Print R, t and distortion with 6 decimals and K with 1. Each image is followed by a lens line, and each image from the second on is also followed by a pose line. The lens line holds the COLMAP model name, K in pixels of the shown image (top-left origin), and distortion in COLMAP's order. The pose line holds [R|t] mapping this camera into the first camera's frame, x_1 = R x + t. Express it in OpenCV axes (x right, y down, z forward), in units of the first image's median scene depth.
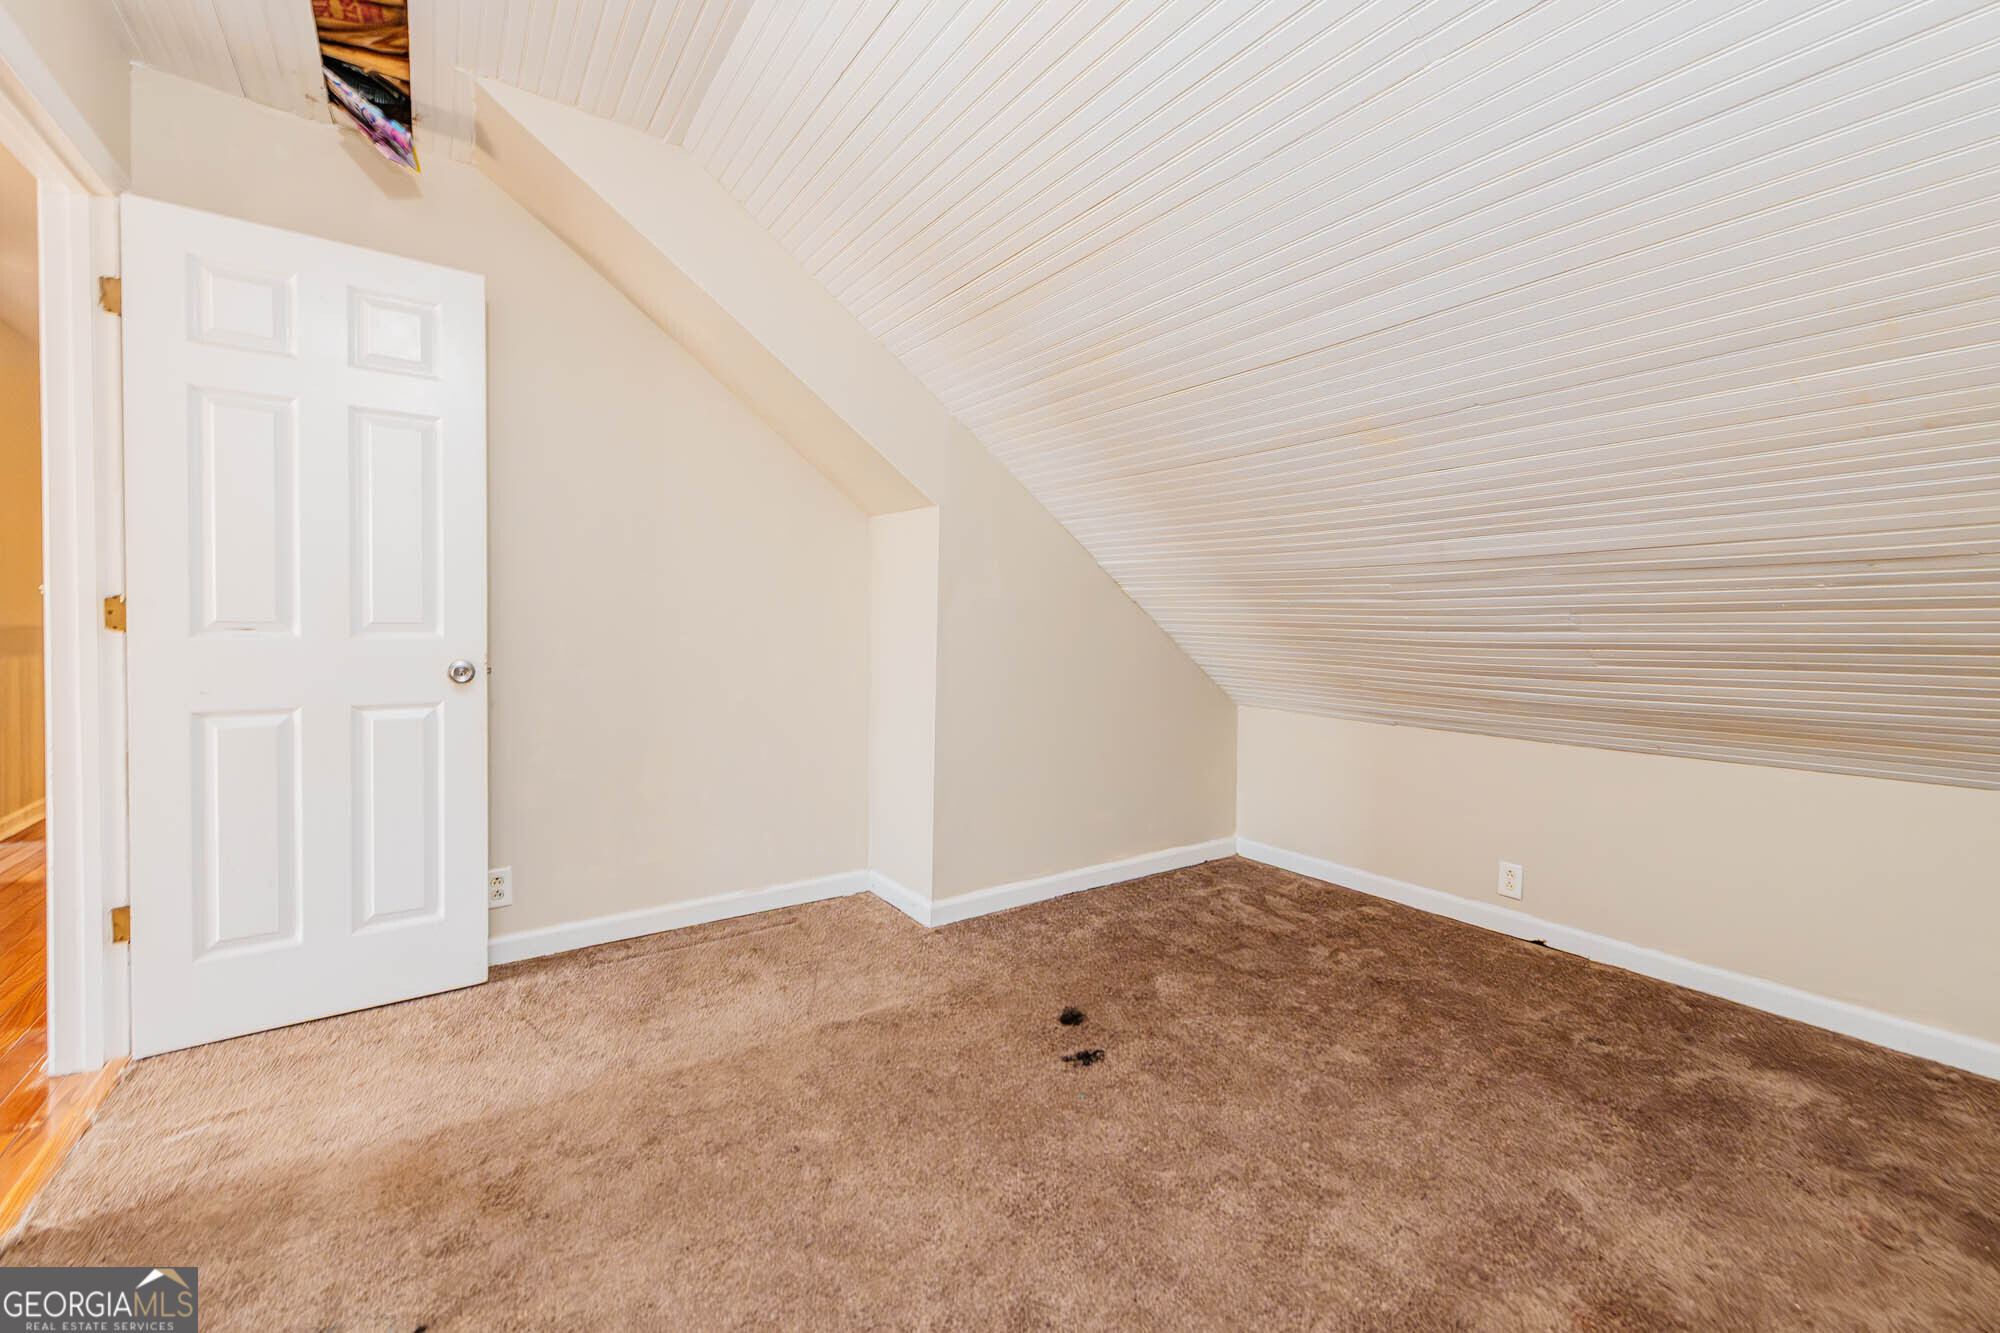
lens RADIAL K [[786.9, 0, 1000.4], [0, 786.9, 637.2], [0, 0, 1]] dist [0.001391, -0.000651]
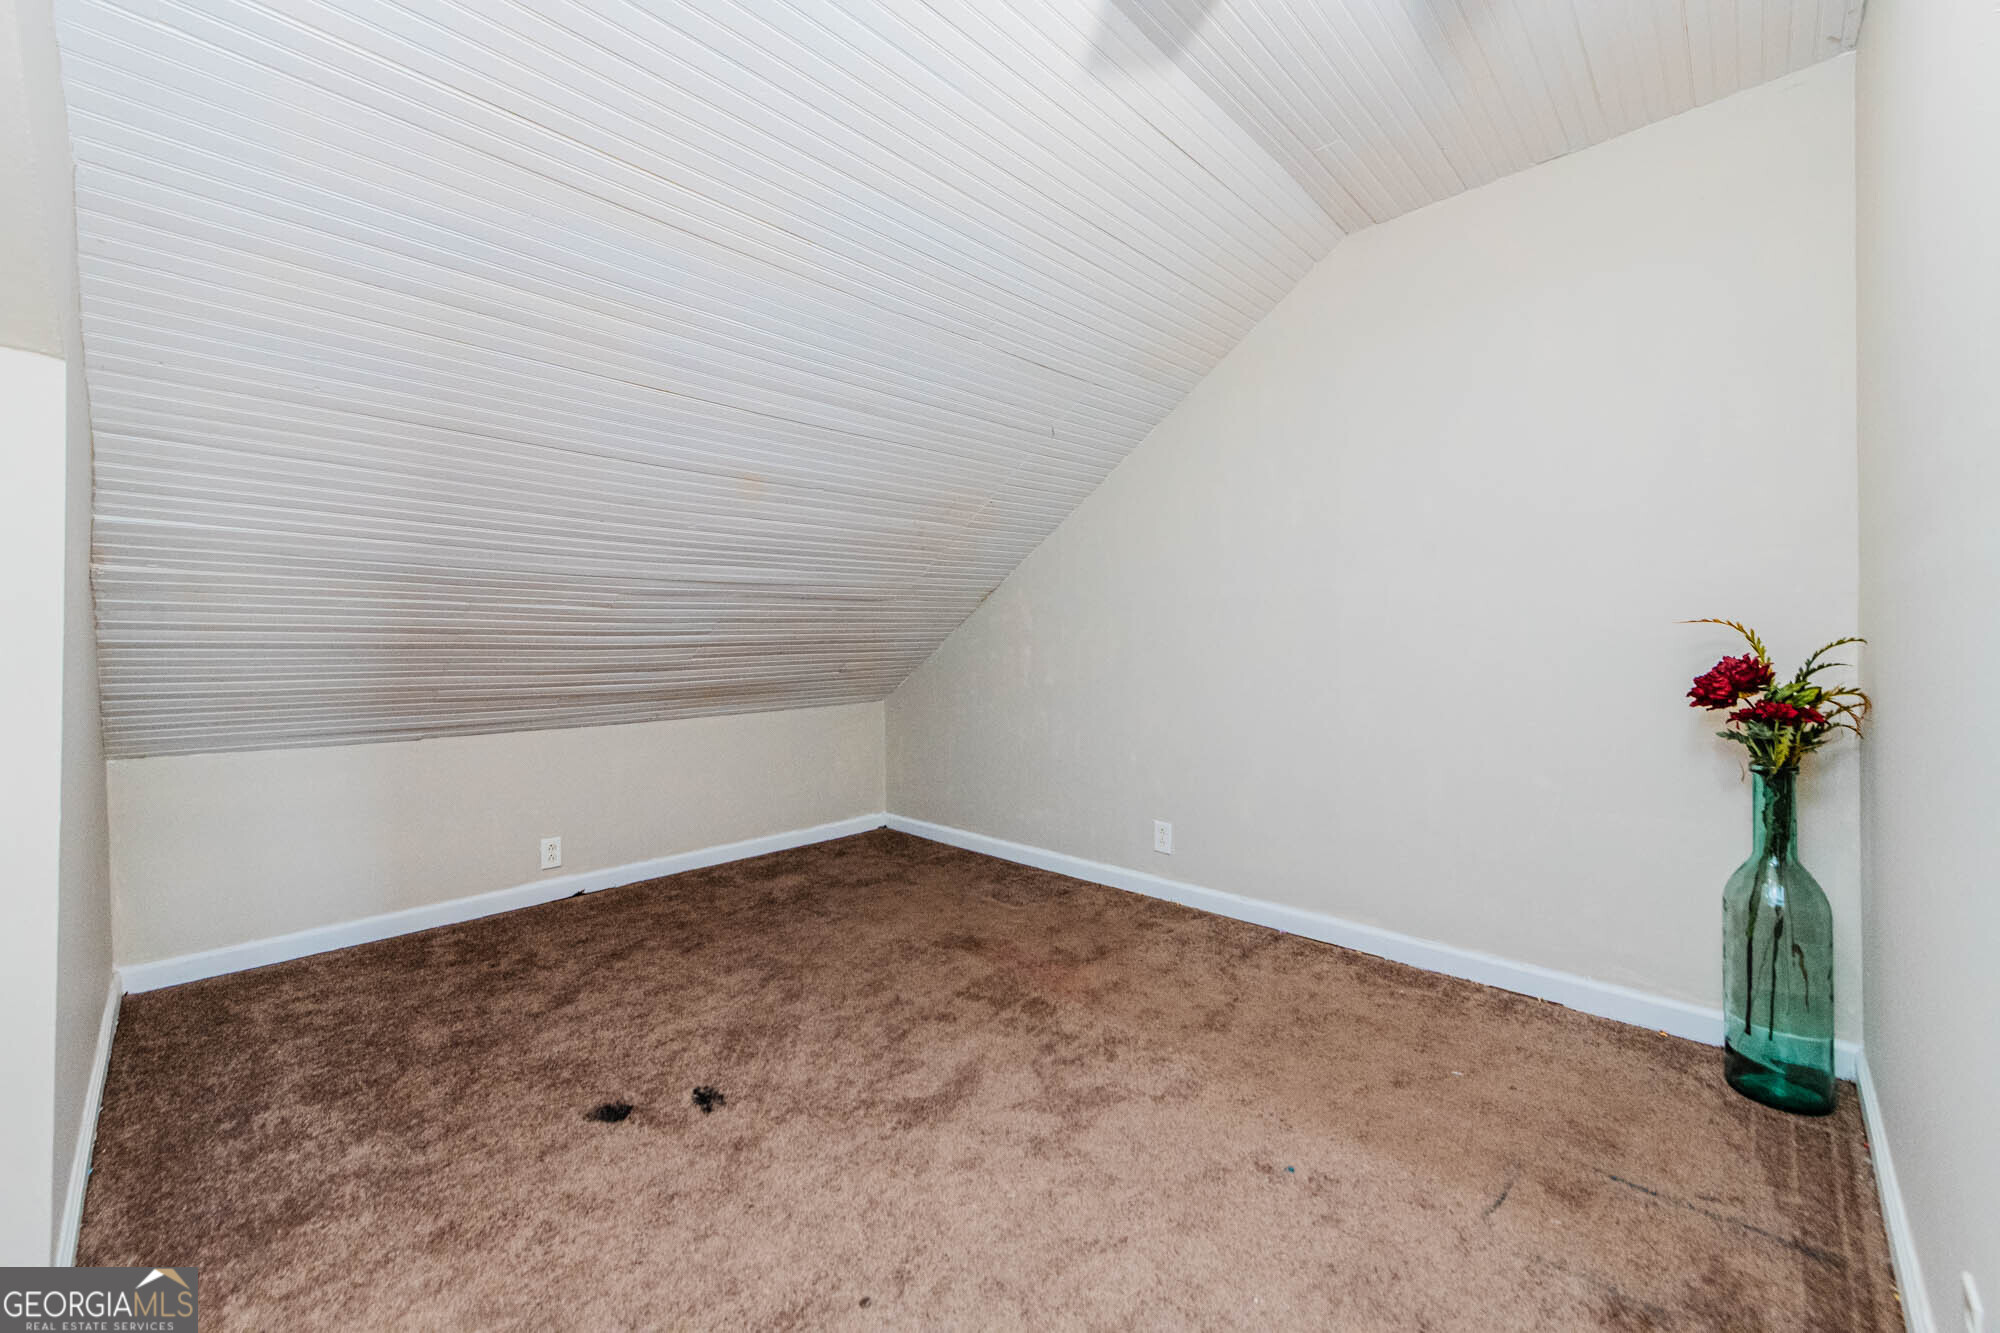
lens RADIAL K [[786.9, 0, 1000.4], [0, 786.9, 637.2], [0, 0, 1]] dist [0.001391, -0.000651]
pose [[-0.197470, -0.009880, 0.980259, -0.695741], [0.012412, 0.999844, 0.012578, -0.013170], [-0.980230, 0.014651, -0.197317, 0.674467]]
